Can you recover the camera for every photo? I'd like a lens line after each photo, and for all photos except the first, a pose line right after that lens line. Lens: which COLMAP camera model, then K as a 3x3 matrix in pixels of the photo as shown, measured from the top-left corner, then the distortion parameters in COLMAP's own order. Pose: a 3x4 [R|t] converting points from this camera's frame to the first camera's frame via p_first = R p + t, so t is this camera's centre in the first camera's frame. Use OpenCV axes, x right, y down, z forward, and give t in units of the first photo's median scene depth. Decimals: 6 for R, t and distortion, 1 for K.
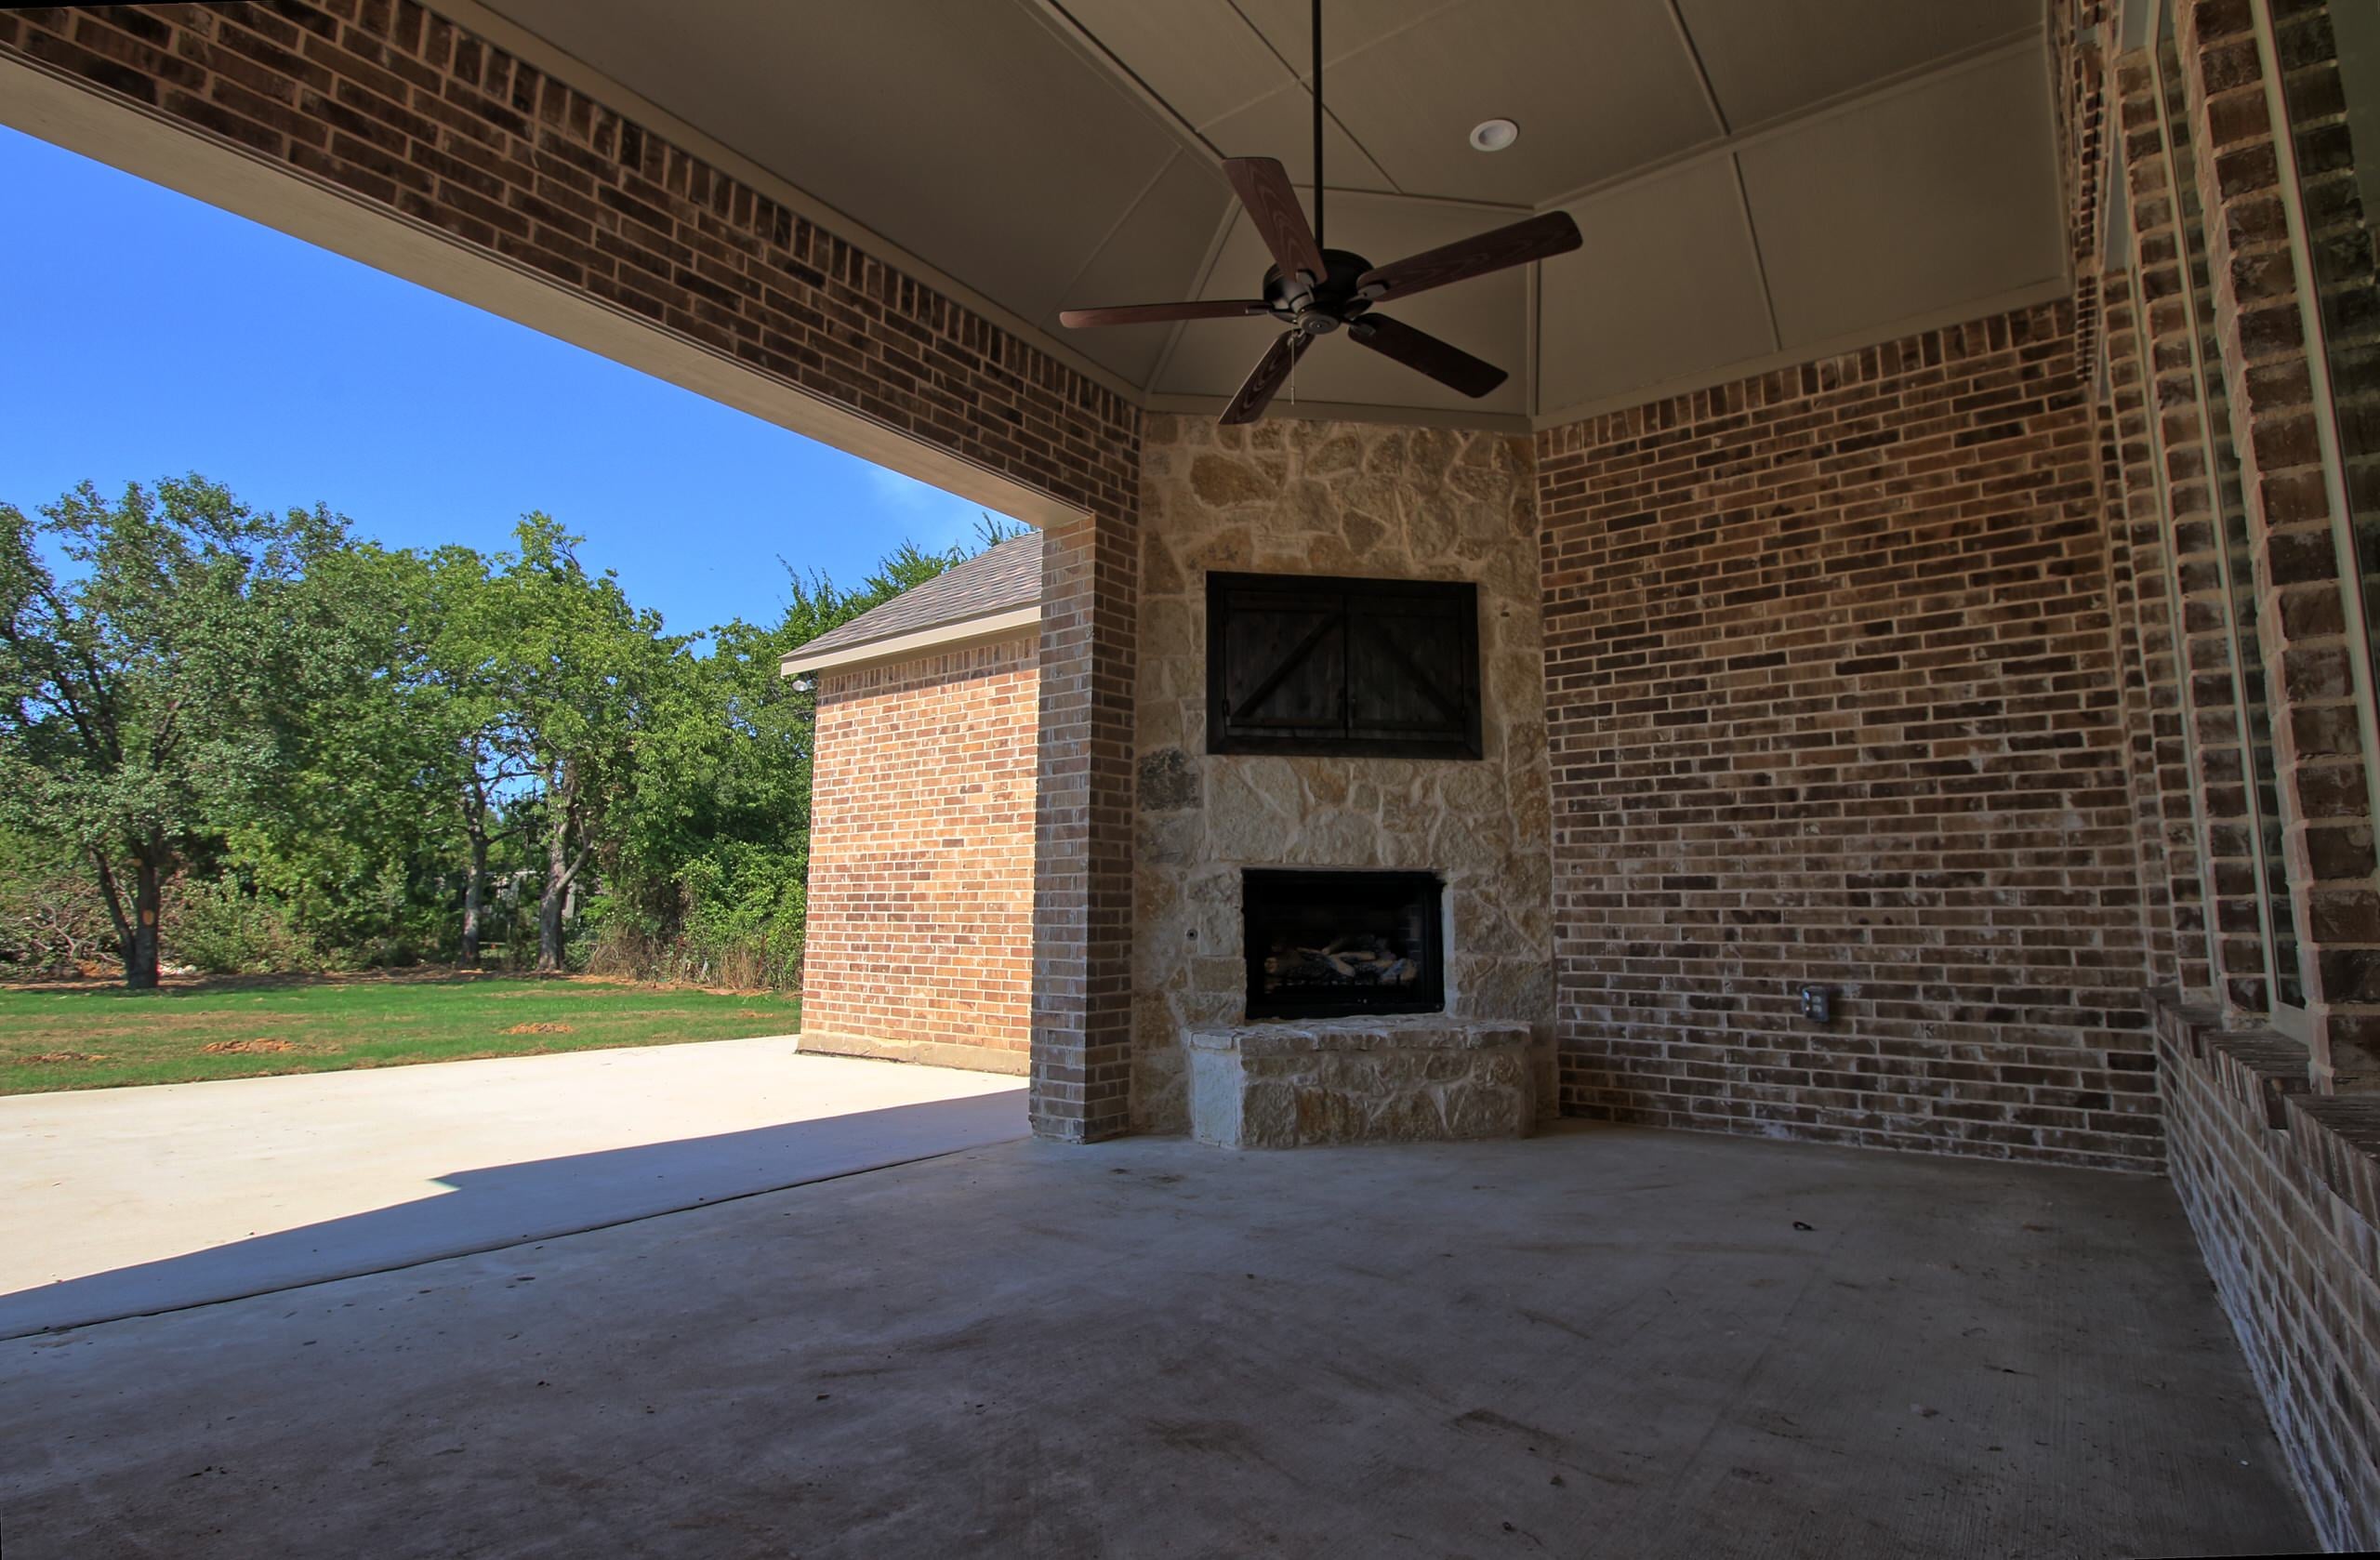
lens RADIAL K [[1149.0, 0, 1190.0], [0, 1149.0, 780.0], [0, 0, 1]] dist [-0.001640, -0.000146]
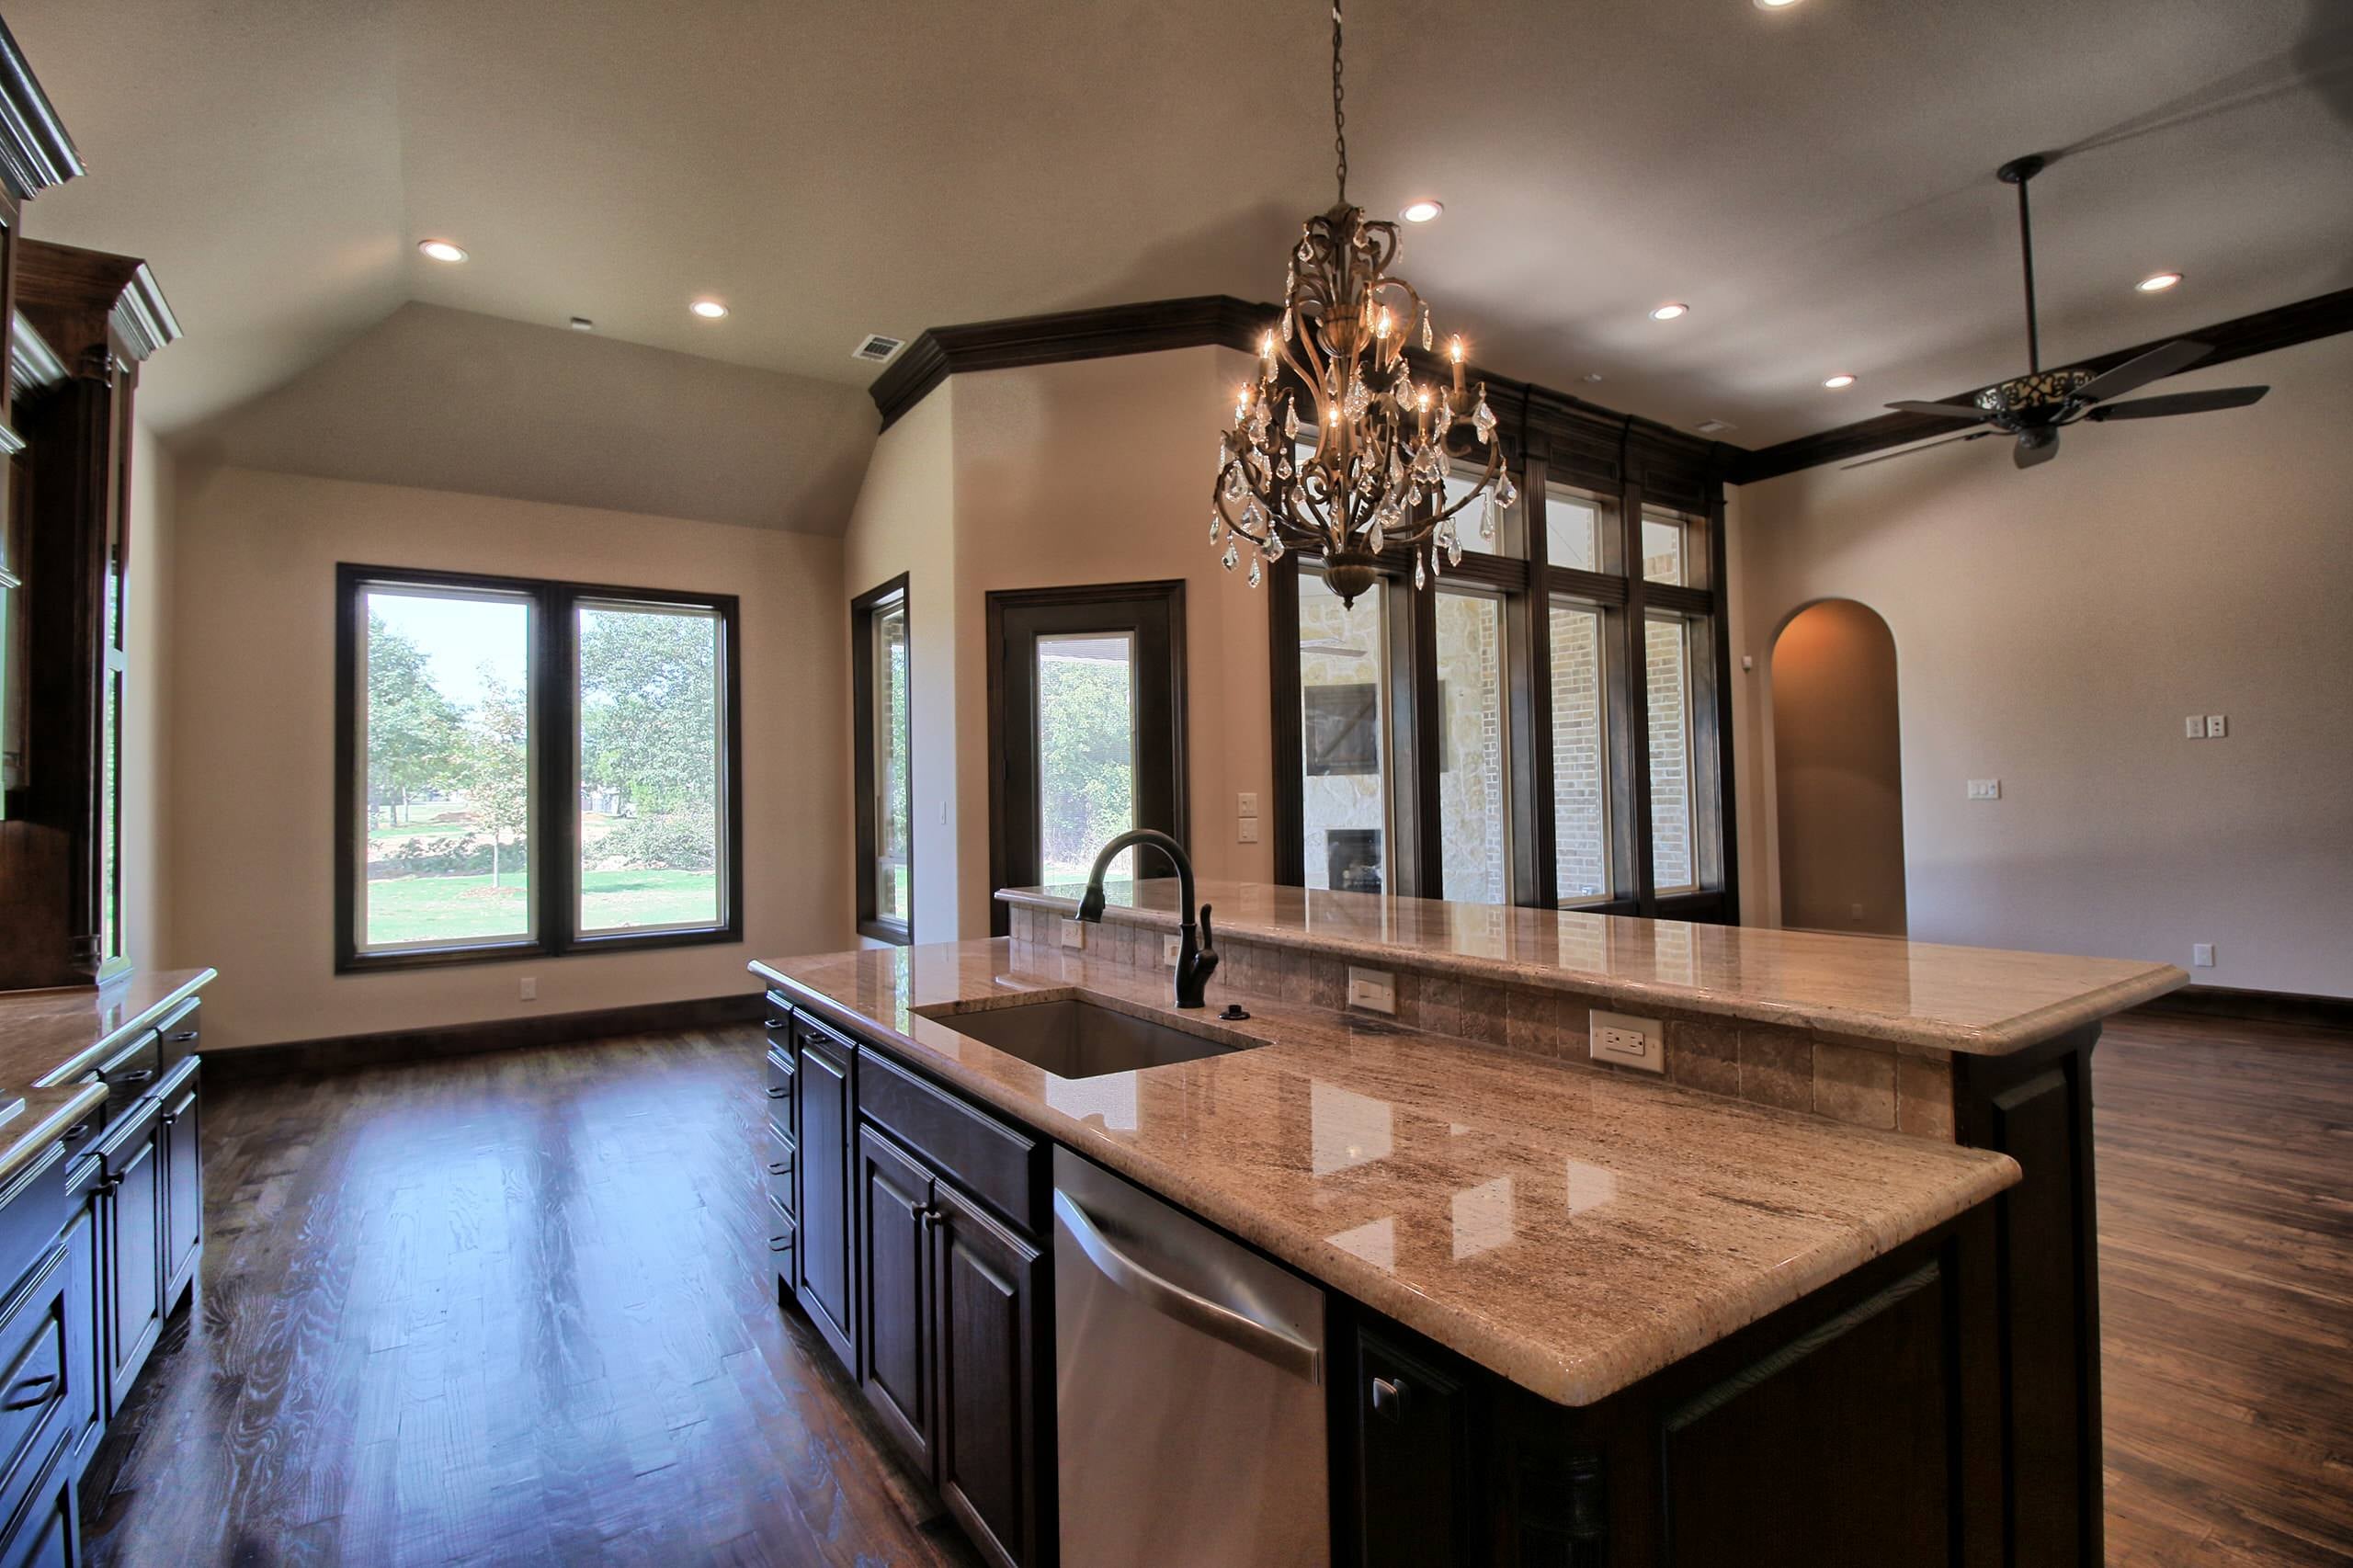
lens RADIAL K [[1127.9, 0, 1190.2], [0, 1127.9, 765.1], [0, 0, 1]] dist [-0.001597, -0.011337]
pose [[0.947010, -0.030444, -0.319757, 0.469298], [0.061222, 0.994356, 0.086646, -0.231533], [0.315315, -0.101631, 0.943529, -1.000242]]
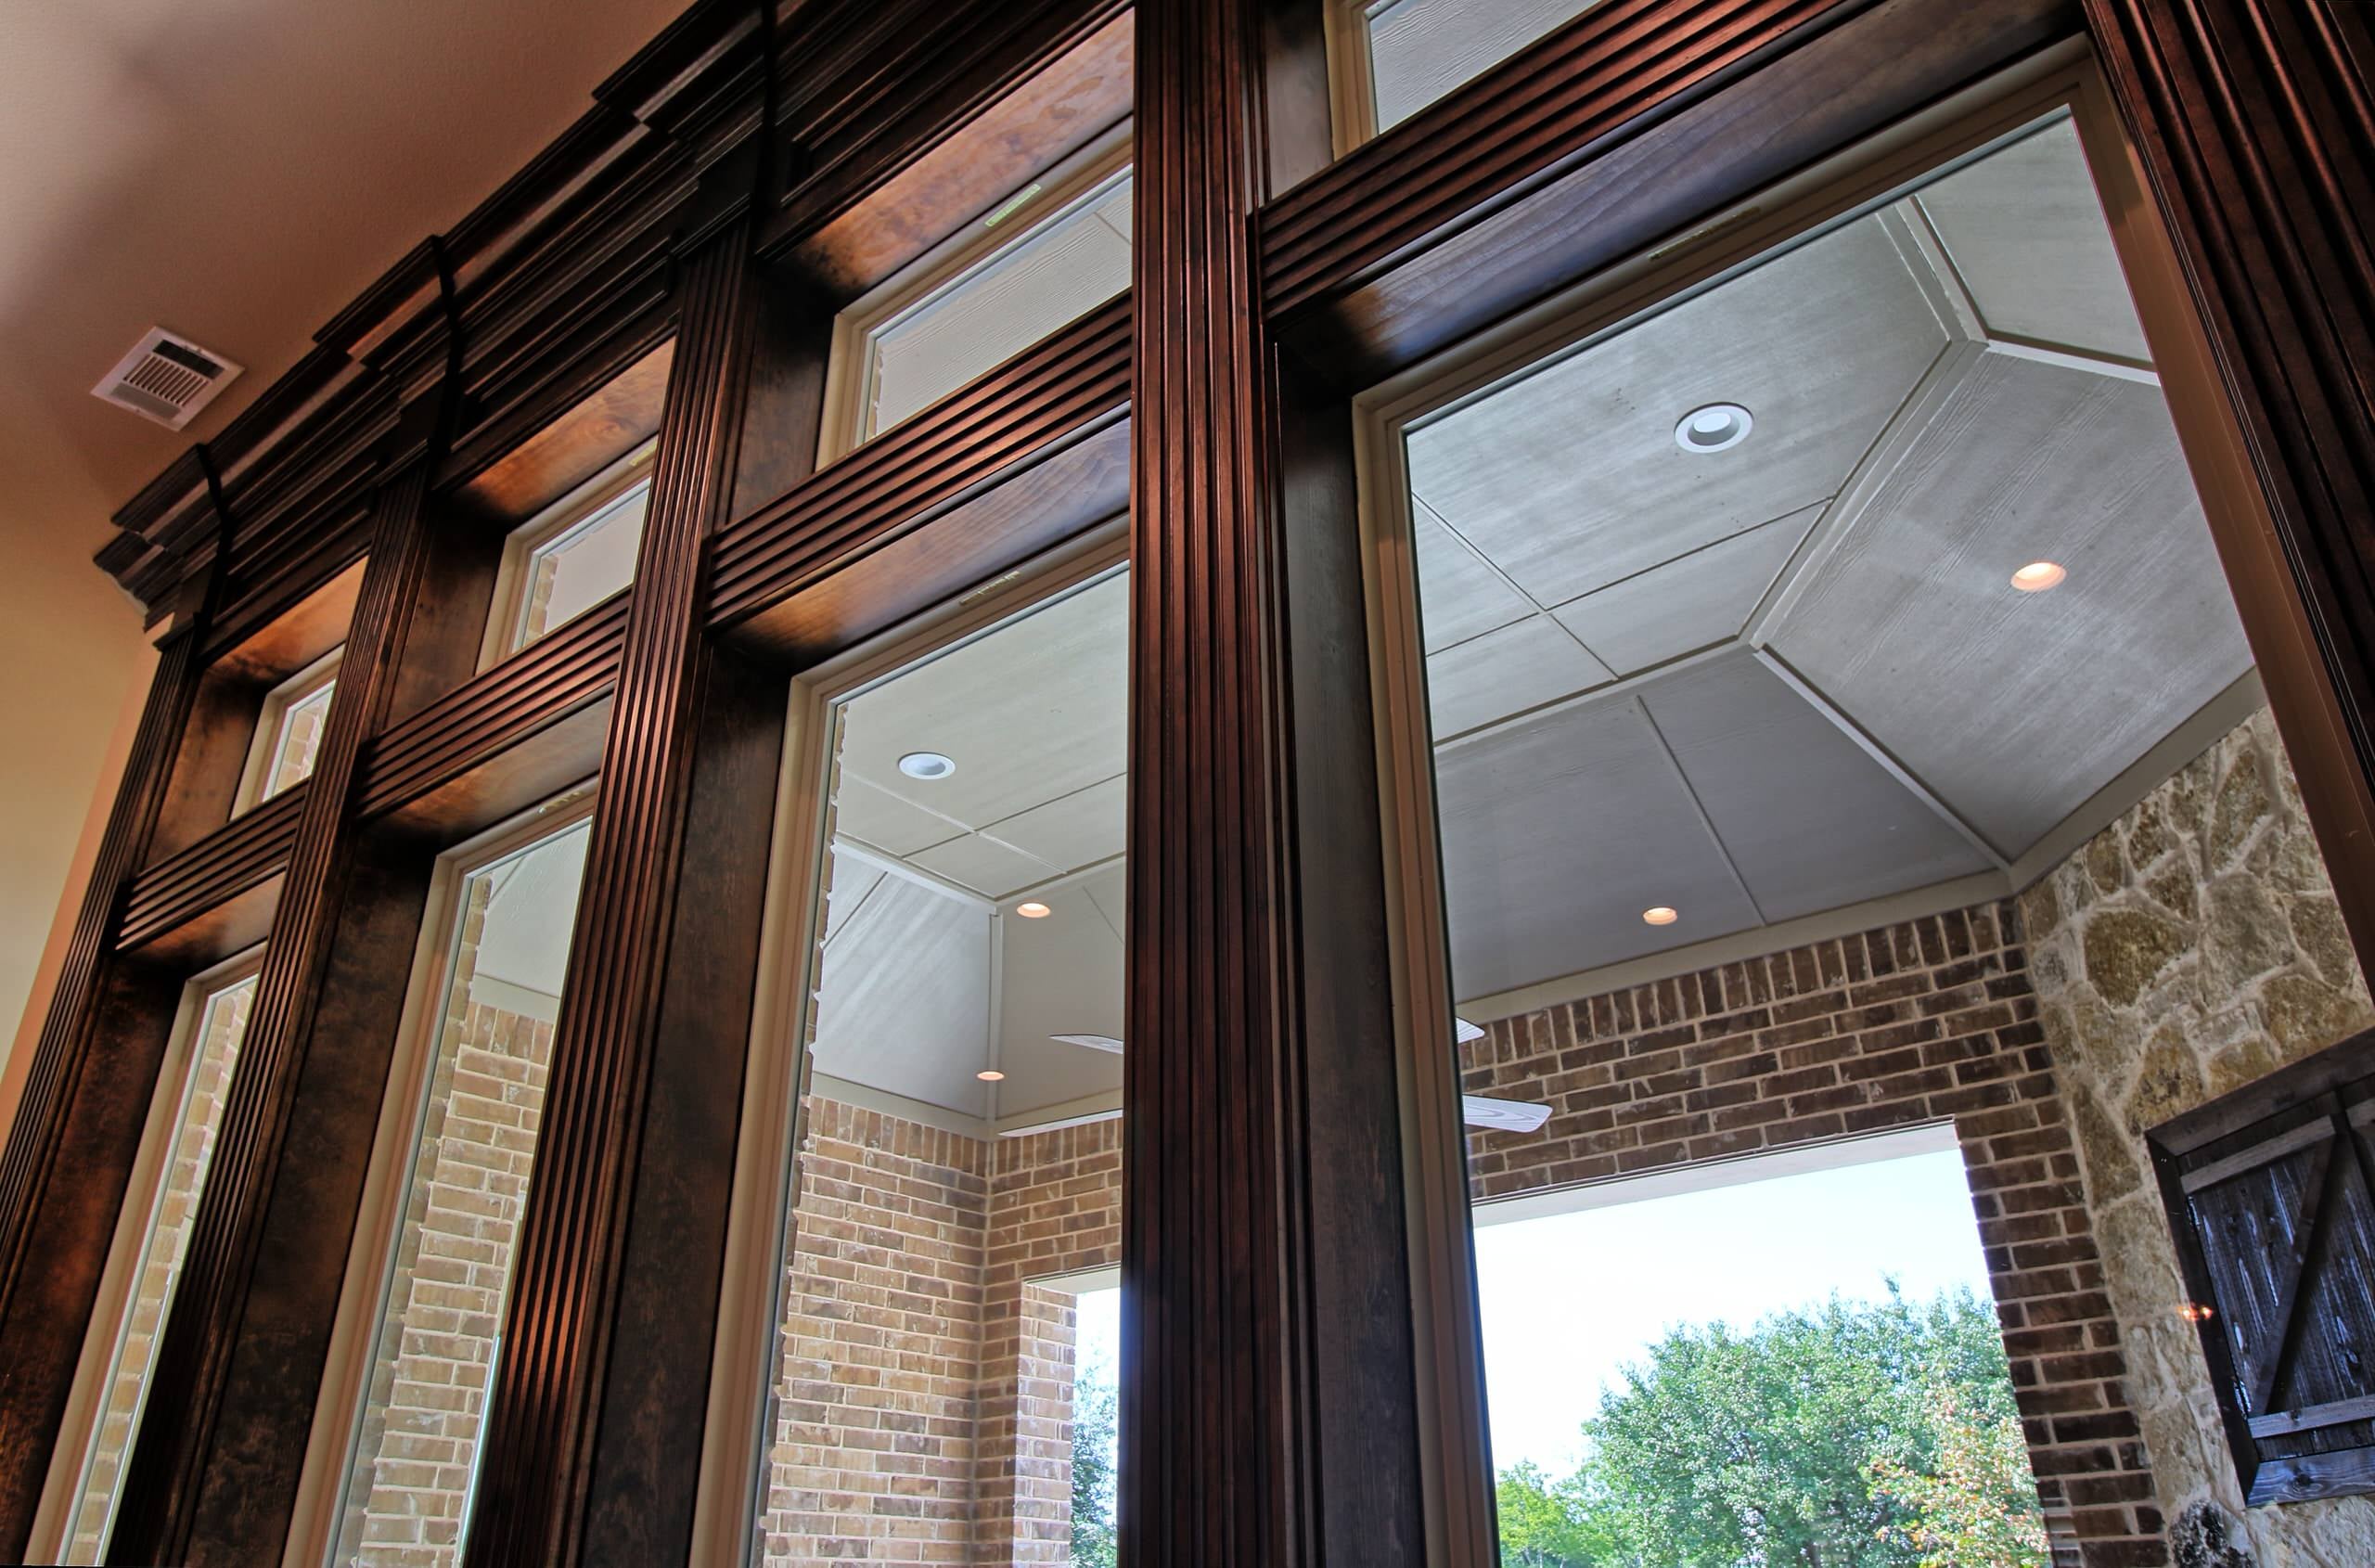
lens RADIAL K [[1692.3, 0, 1187.5], [0, 1692.3, 784.0], [0, 0, 1]] dist [-0.004015, 0.000145]
pose [[-0.036529, -0.458150, -0.888124, 0.848108], [0.131033, 0.878849, -0.458754, -0.023241], [0.990705, -0.133131, 0.027929, 0.587232]]
